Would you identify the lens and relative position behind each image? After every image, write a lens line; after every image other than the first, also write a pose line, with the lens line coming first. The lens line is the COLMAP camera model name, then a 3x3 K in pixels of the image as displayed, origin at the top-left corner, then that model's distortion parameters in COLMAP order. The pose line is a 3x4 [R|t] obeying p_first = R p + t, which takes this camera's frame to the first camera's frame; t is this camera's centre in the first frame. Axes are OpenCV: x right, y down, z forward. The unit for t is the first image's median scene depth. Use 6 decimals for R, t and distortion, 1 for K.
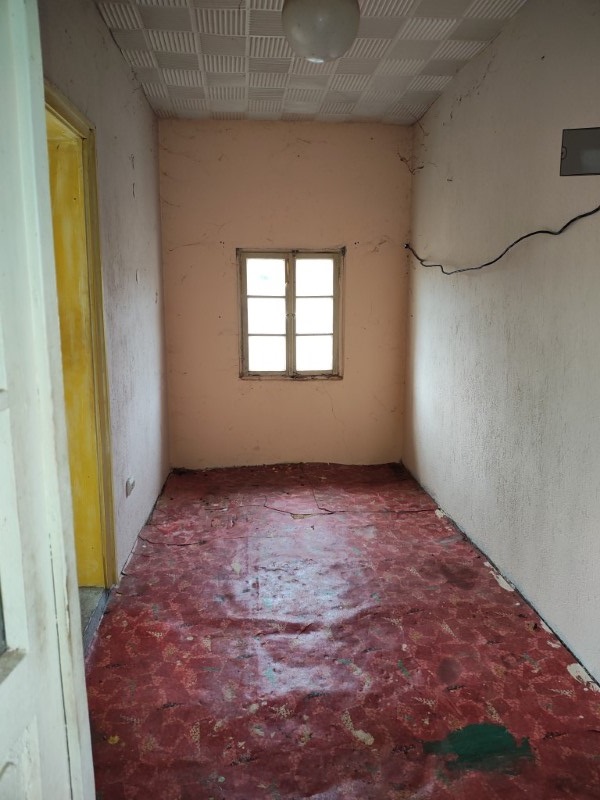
lens RADIAL K [[589.7, 0, 300.0], [0, 589.7, 400.0], [0, 0, 1]] dist [0.072061, -0.142277]
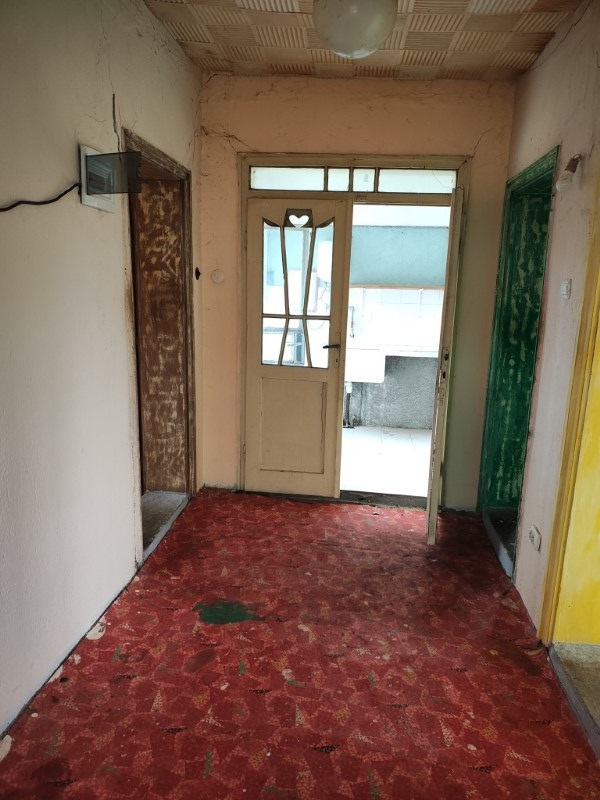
lens RADIAL K [[589.7, 0, 300.0], [0, 589.7, 400.0], [0, 0, 1]] dist [0.072061, -0.142277]
pose [[-0.982745, -0.069731, 0.171318, -0.065261], [-0.006191, 0.938098, 0.346316, -0.319556], [-0.184862, 0.339279, -0.922342, 1.682738]]
